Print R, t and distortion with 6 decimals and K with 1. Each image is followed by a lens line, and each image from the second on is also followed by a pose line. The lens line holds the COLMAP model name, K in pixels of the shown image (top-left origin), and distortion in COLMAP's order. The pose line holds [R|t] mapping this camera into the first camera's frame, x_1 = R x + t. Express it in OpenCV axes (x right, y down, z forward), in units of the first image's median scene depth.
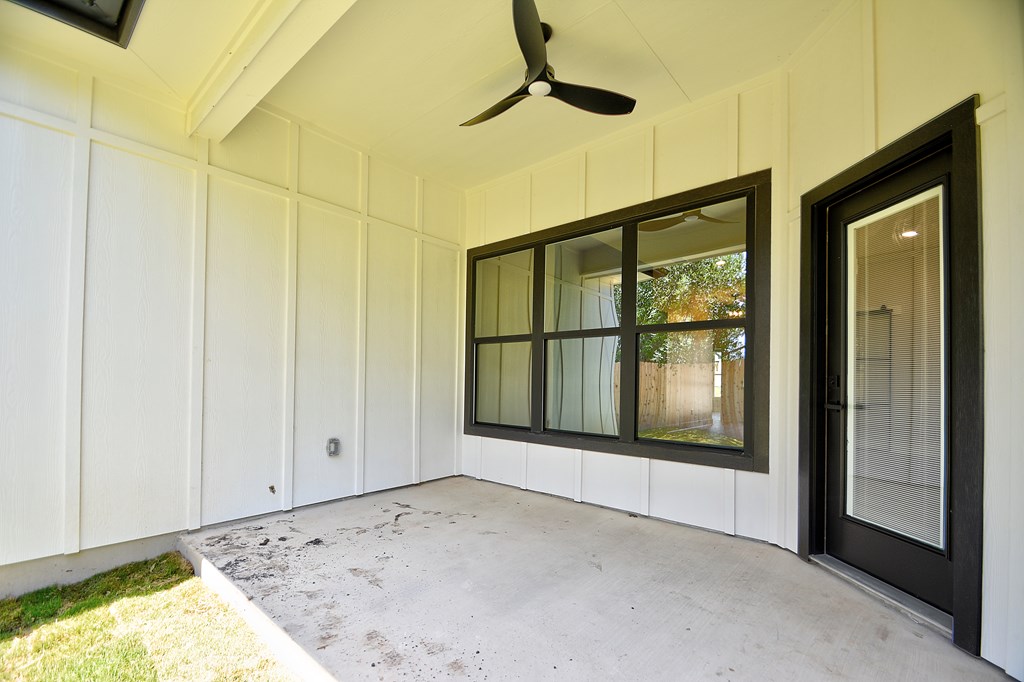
lens RADIAL K [[444.5, 0, 511.2], [0, 444.5, 371.7], [0, 0, 1]] dist [0.004342, -0.011302]
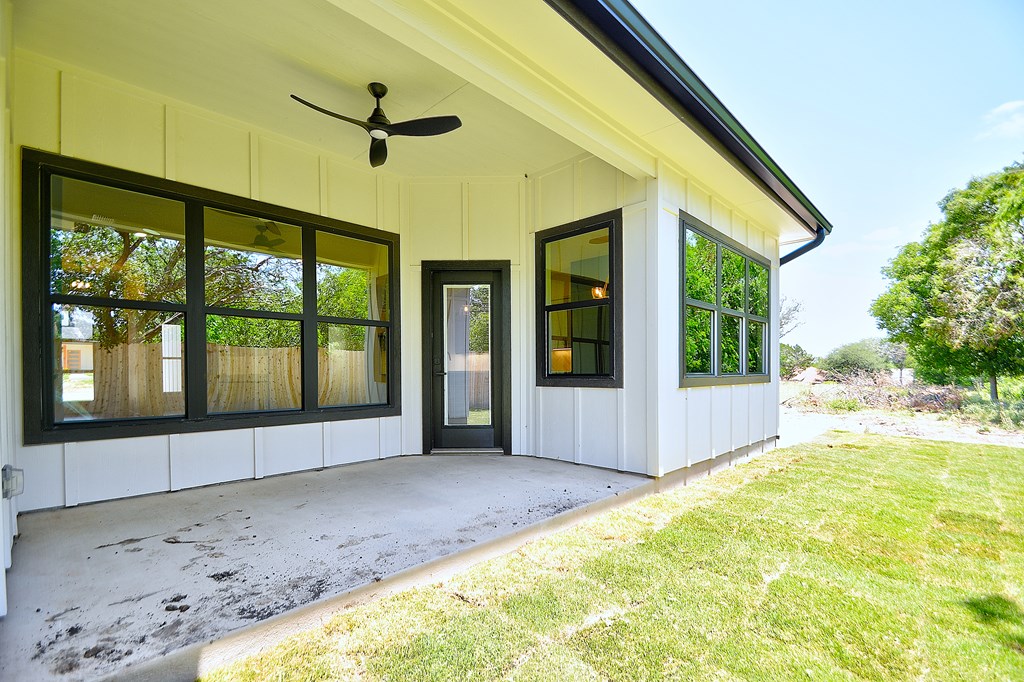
lens RADIAL K [[444.5, 0, 511.2], [0, 444.5, 371.7], [0, 0, 1]] dist [0.004342, -0.011302]
pose [[0.077521, -0.018718, 0.996815, -1.108607], [-0.014436, 0.999698, 0.019895, 0.022033], [-0.996886, -0.015932, 0.077228, 0.460424]]
